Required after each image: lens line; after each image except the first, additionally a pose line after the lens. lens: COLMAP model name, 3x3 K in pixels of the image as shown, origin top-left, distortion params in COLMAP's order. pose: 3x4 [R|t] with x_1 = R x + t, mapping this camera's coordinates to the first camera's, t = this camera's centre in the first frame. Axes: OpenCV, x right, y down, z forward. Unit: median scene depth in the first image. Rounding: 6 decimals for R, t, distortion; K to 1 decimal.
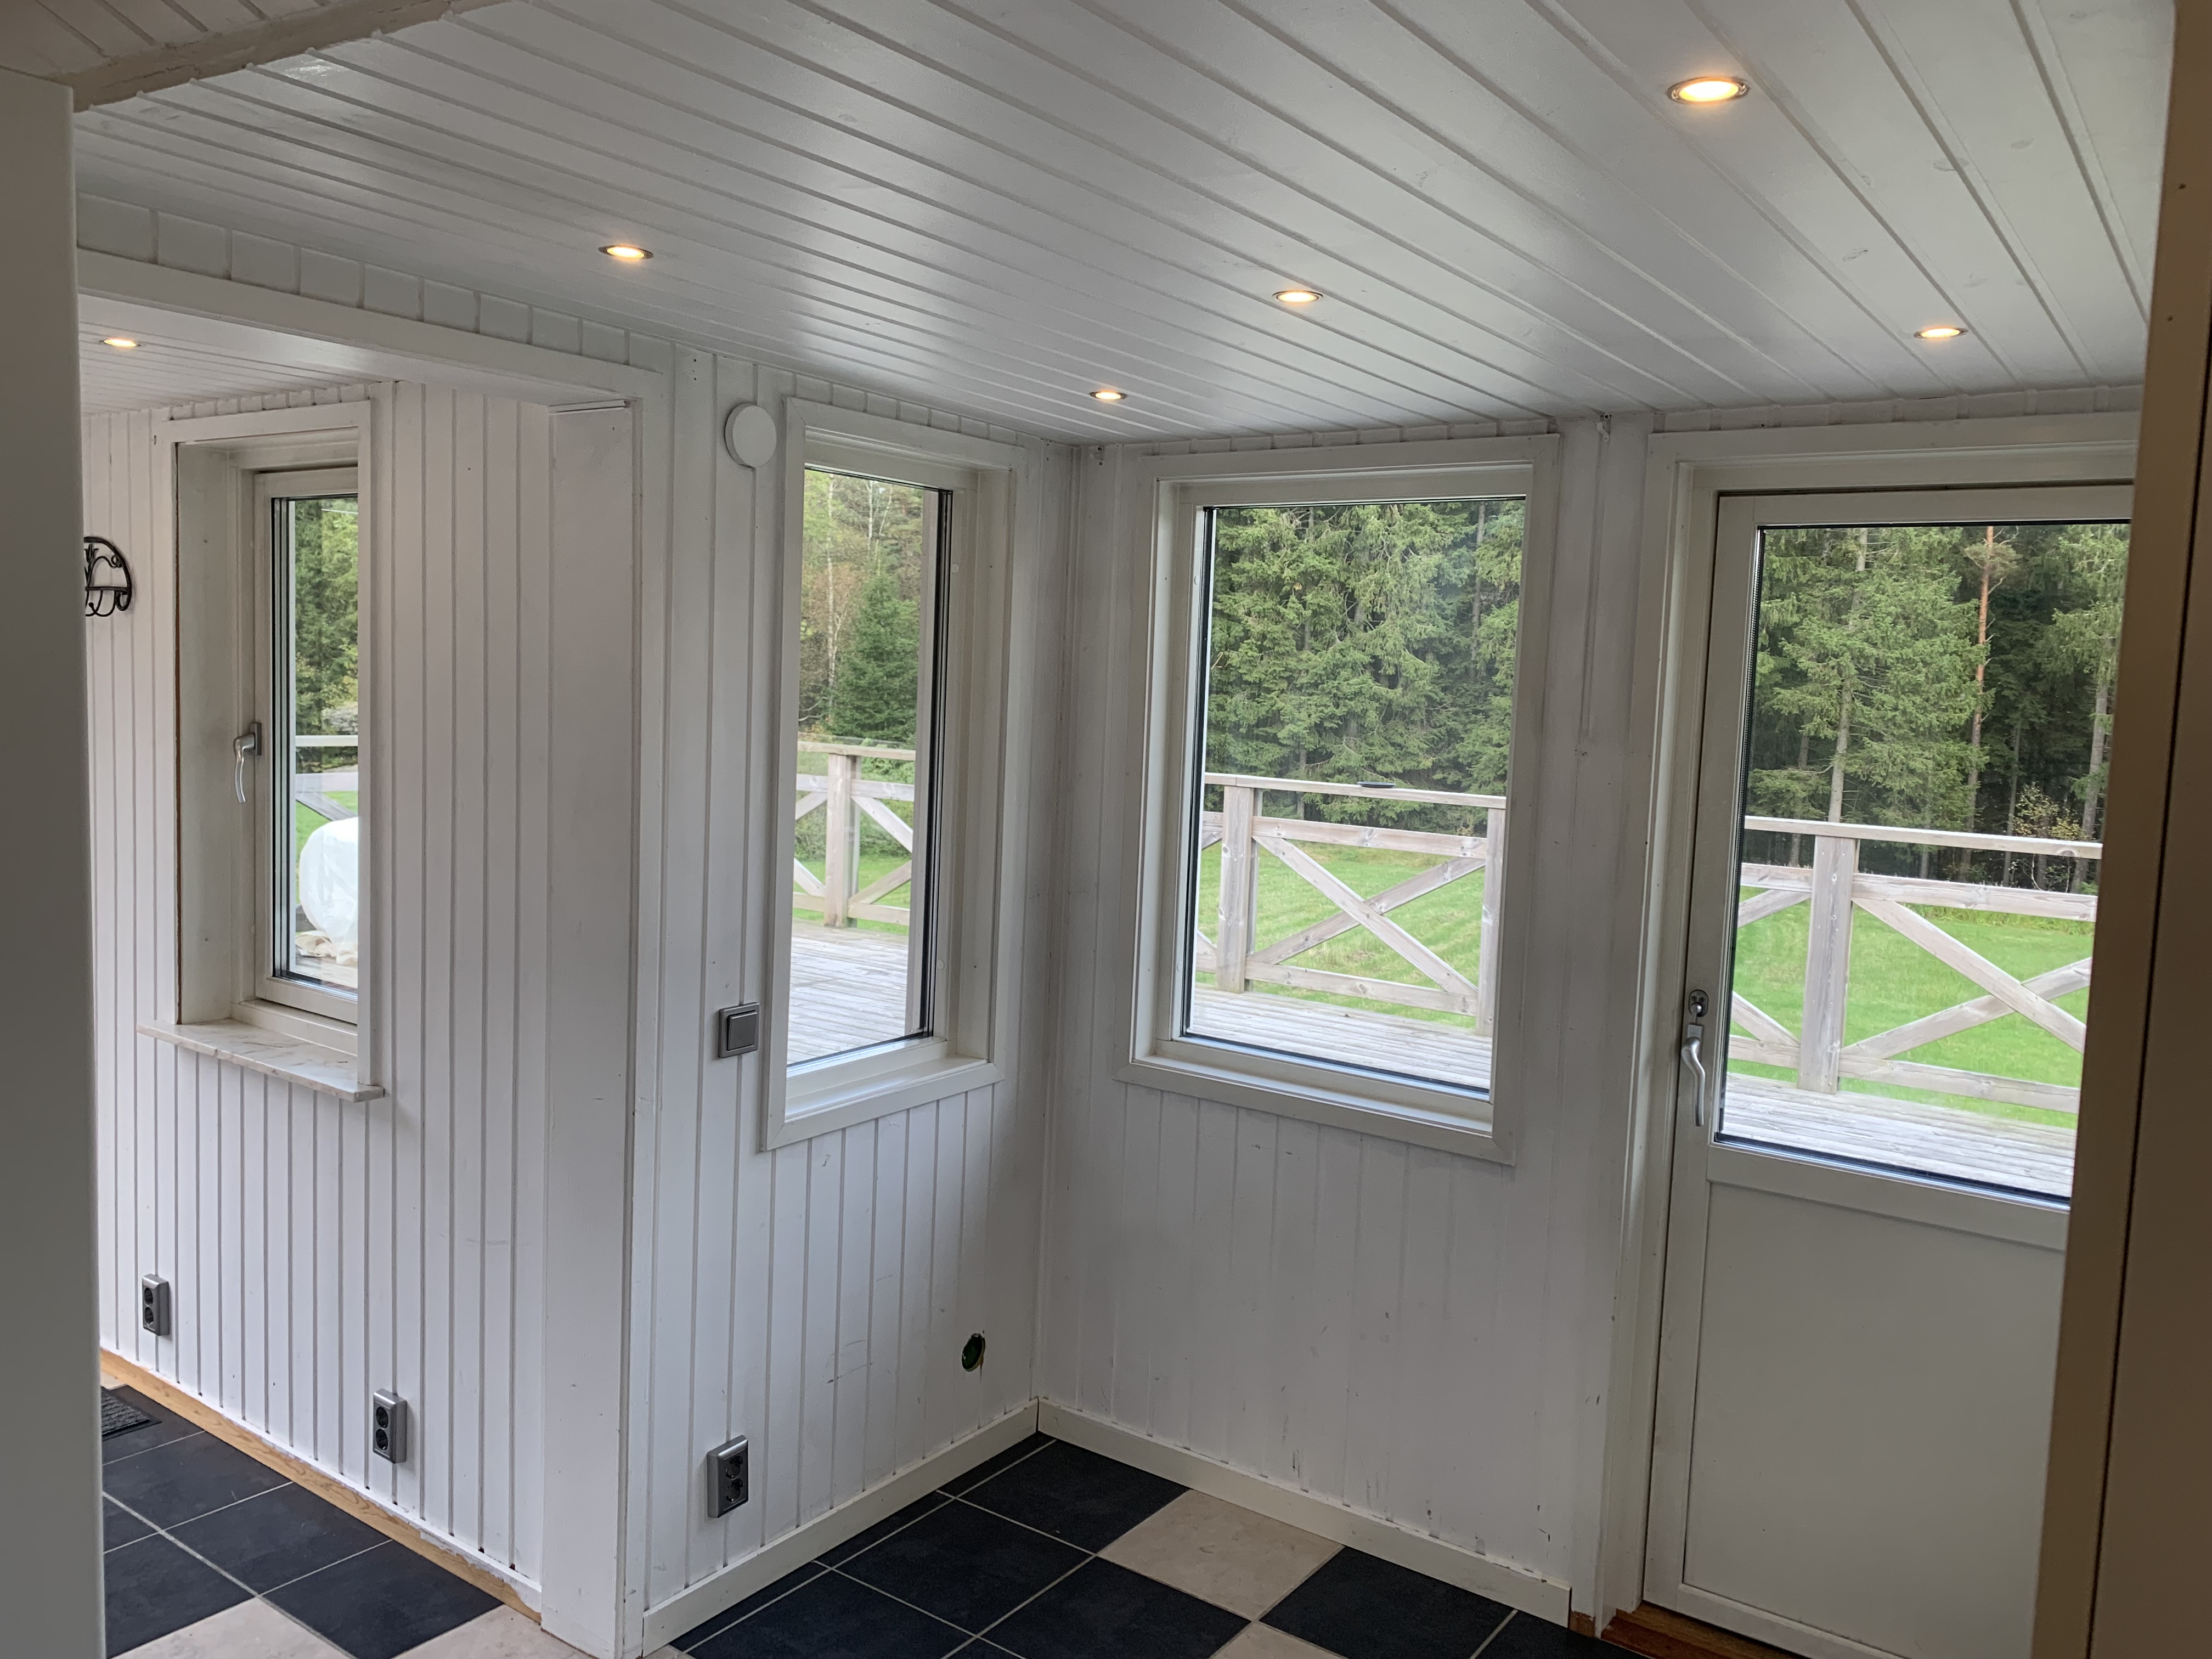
lens RADIAL K [[1688.4, 0, 1106.0], [0, 1688.4, 829.5], [0, 0, 1]] dist [0.102199, -0.163235]
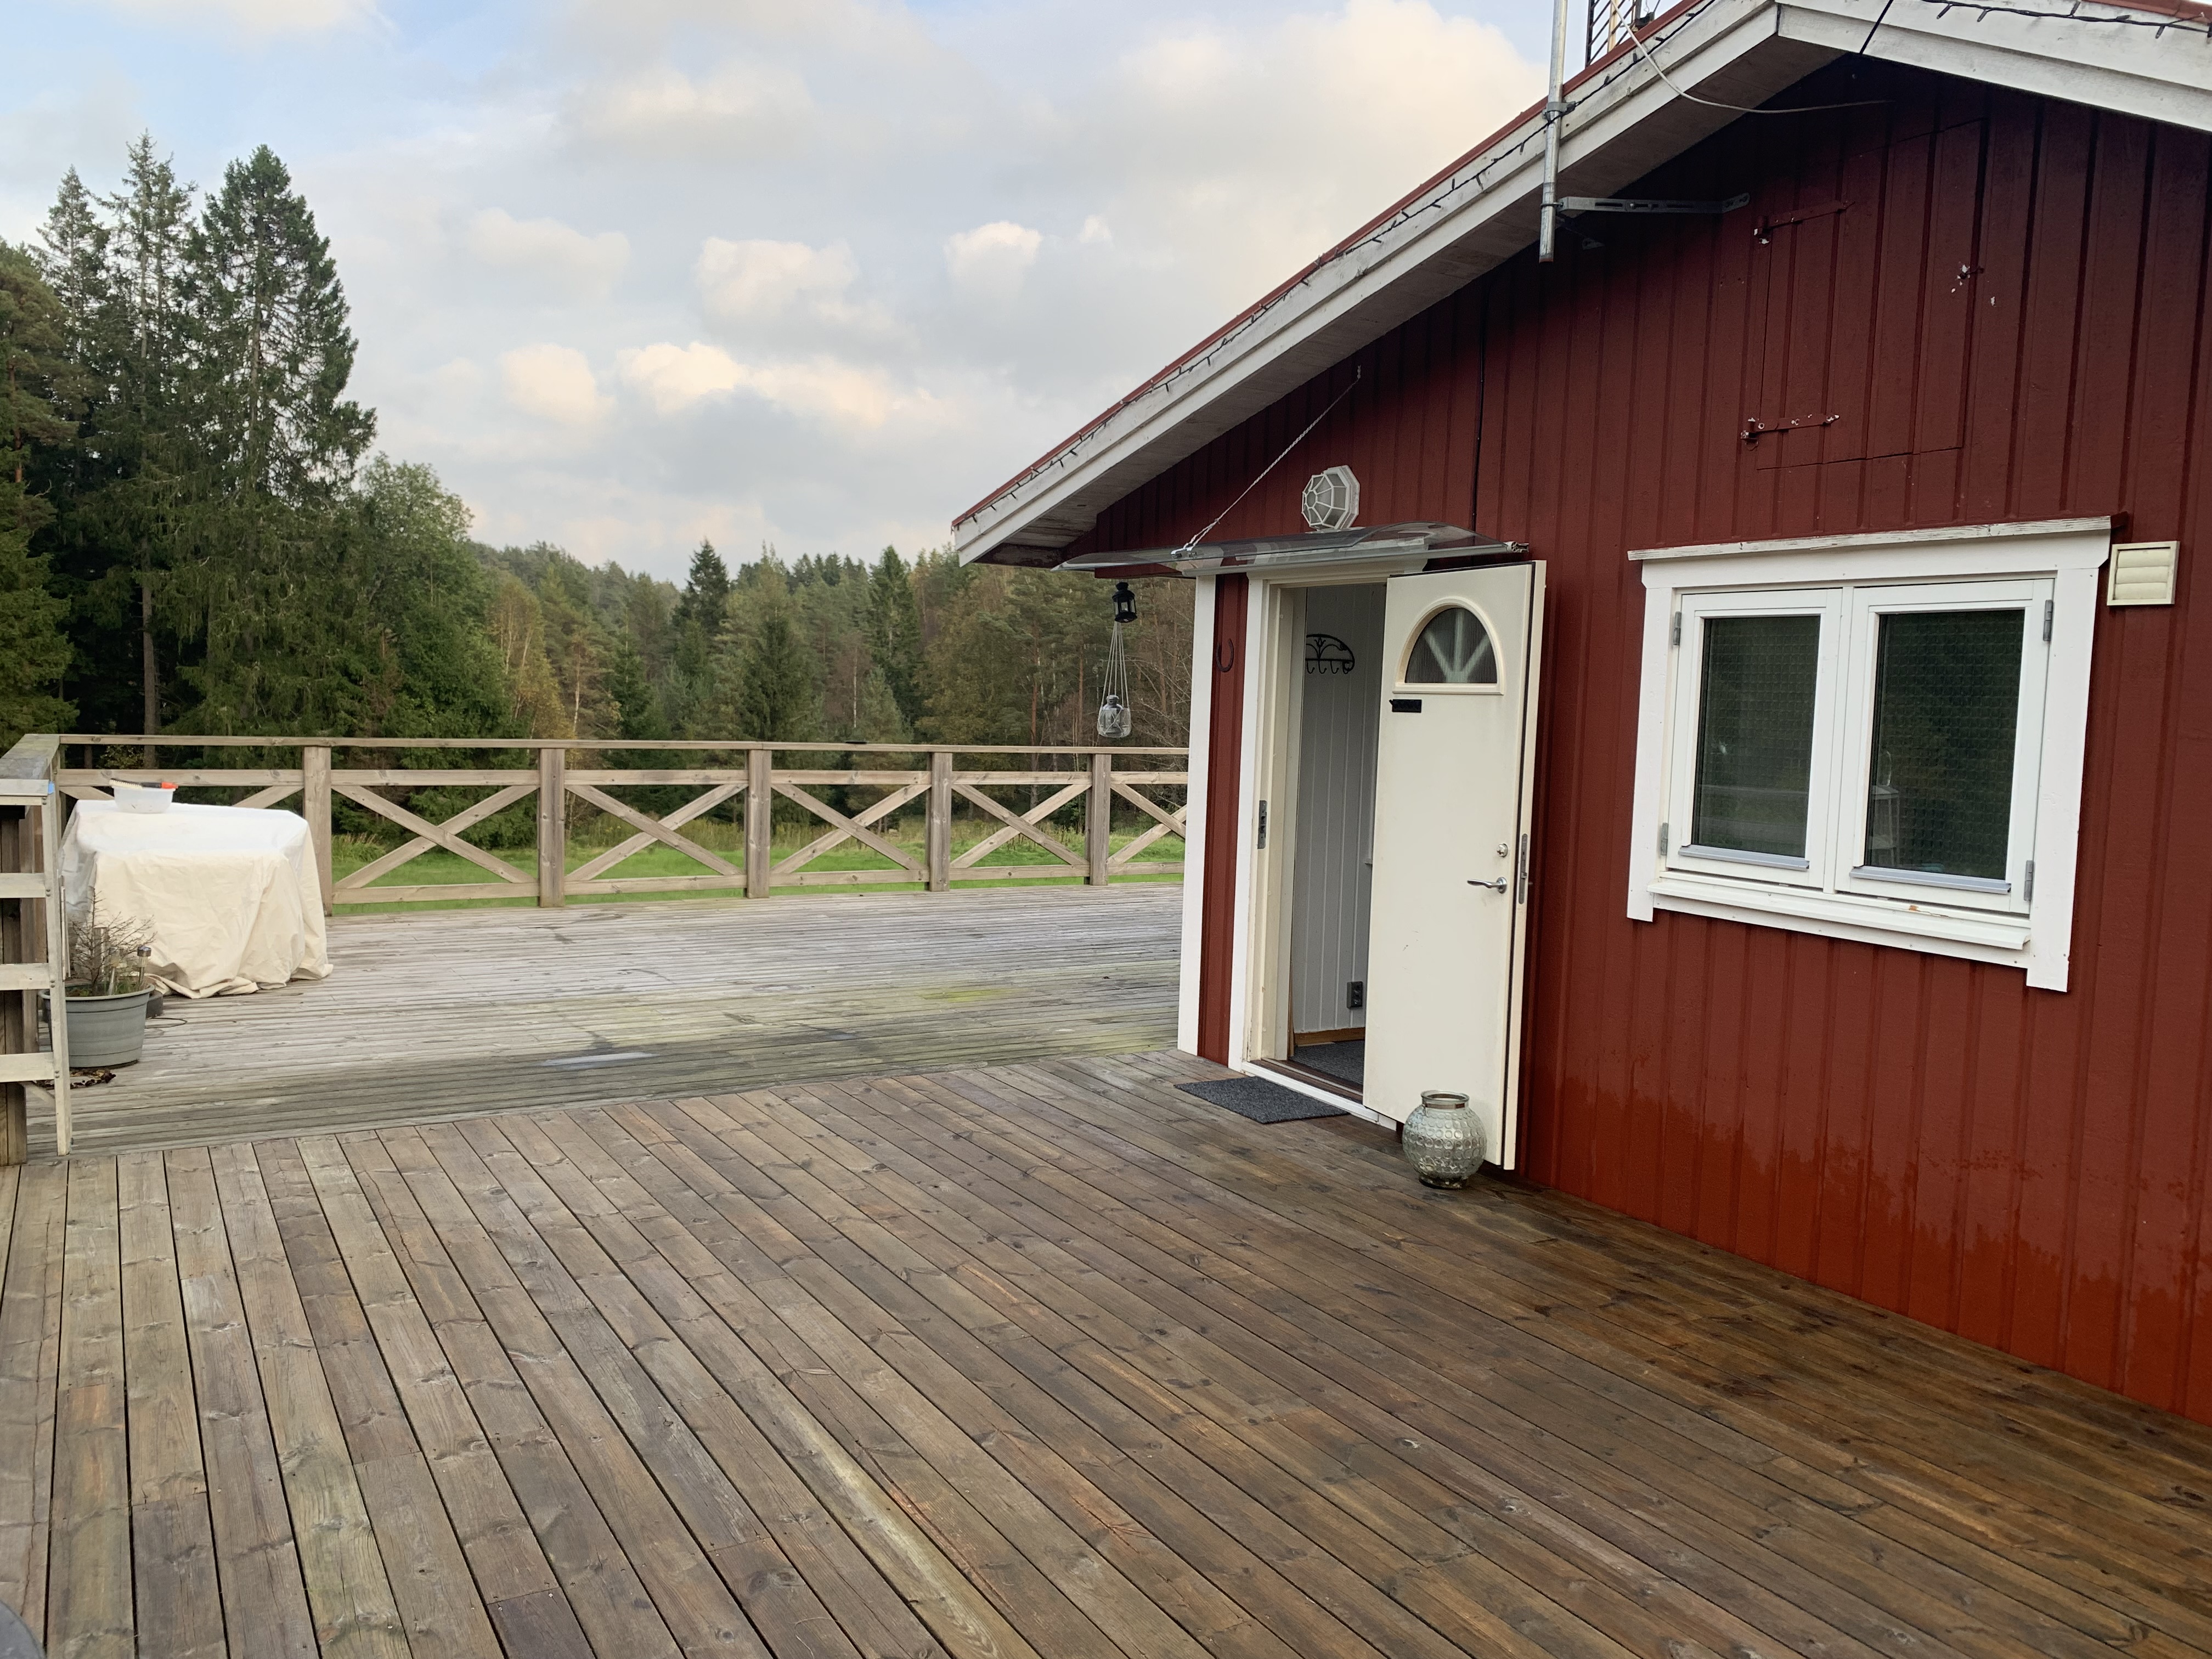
lens RADIAL K [[1706.5, 0, 1117.1], [0, 1706.5, 817.6], [0, 0, 1]] dist [0.022659, -0.004961]
pose [[0.403914, -0.095146, 0.909835, -0.281904], [0.072483, 0.994778, 0.071850, -0.012842], [-0.911921, 0.036926, 0.408701, 0.043727]]
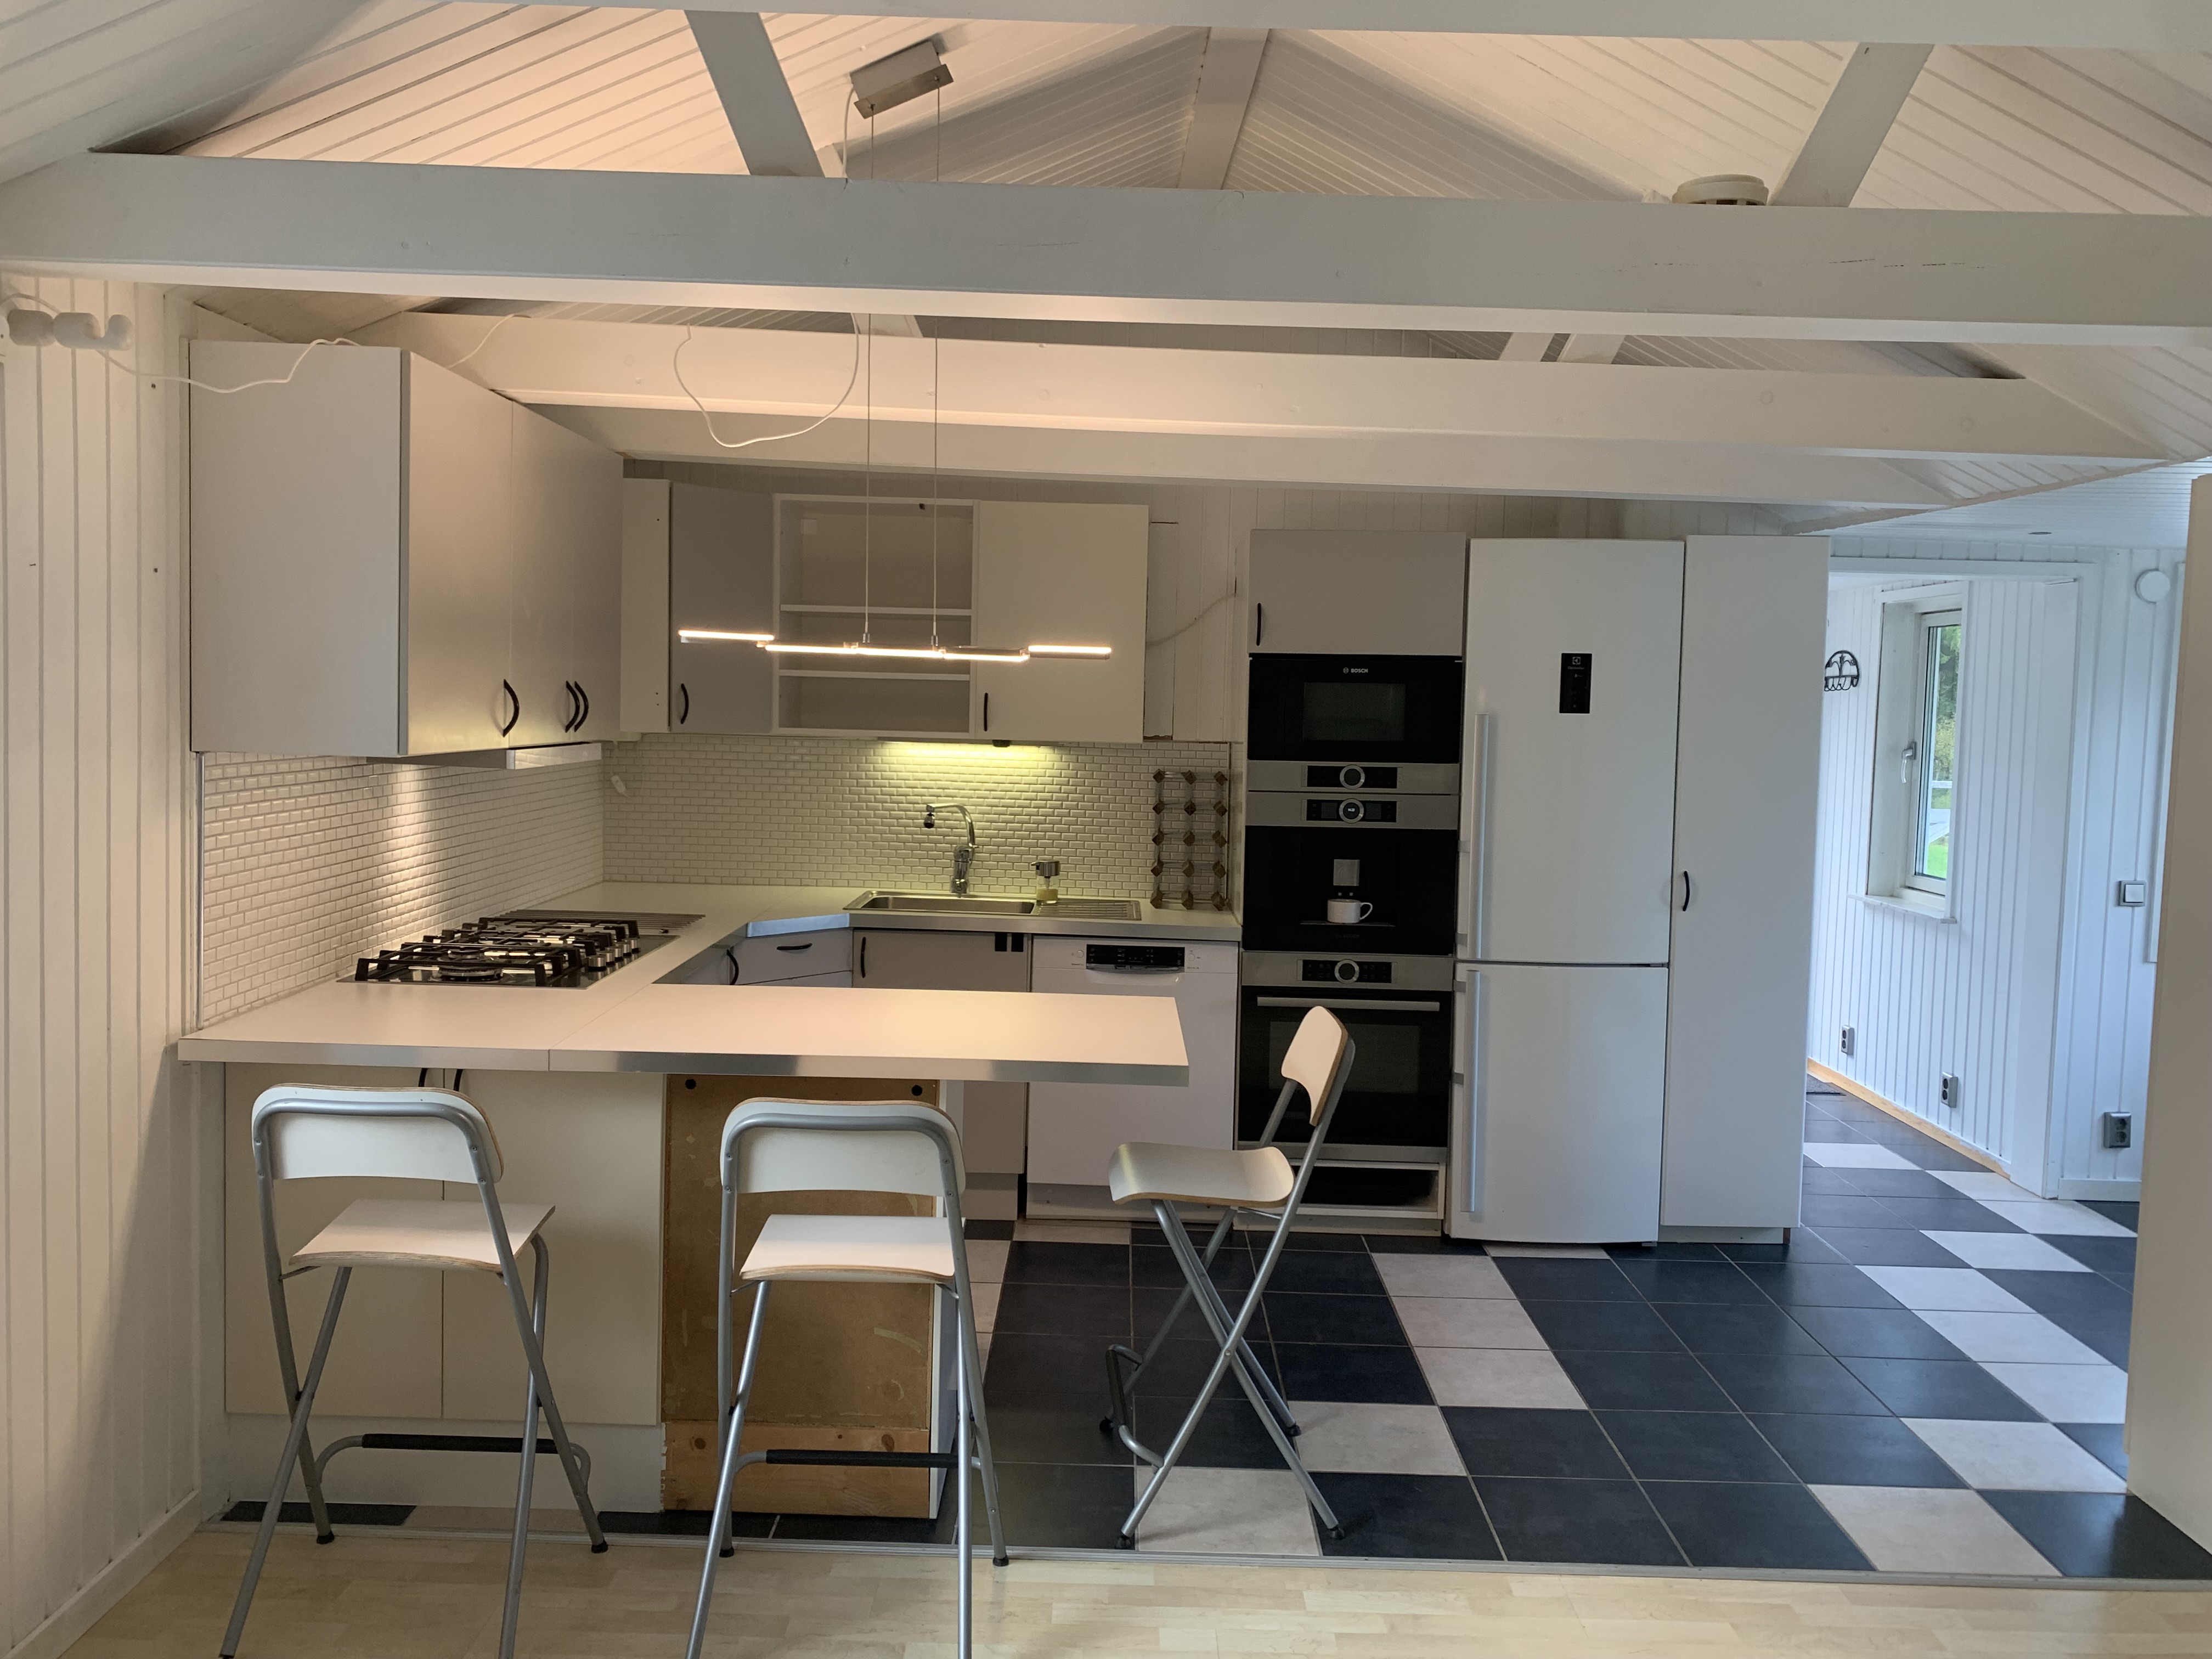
lens RADIAL K [[1706.5, 0, 1117.1], [0, 1706.5, 817.6], [0, 0, 1]] dist [0.022659, -0.004961]
pose [[0.584605, 0.029193, -0.810792, 0.057550], [-0.069343, 0.997493, -0.014083, 0.011725], [0.808349, 0.064455, 0.585164, -0.089468]]
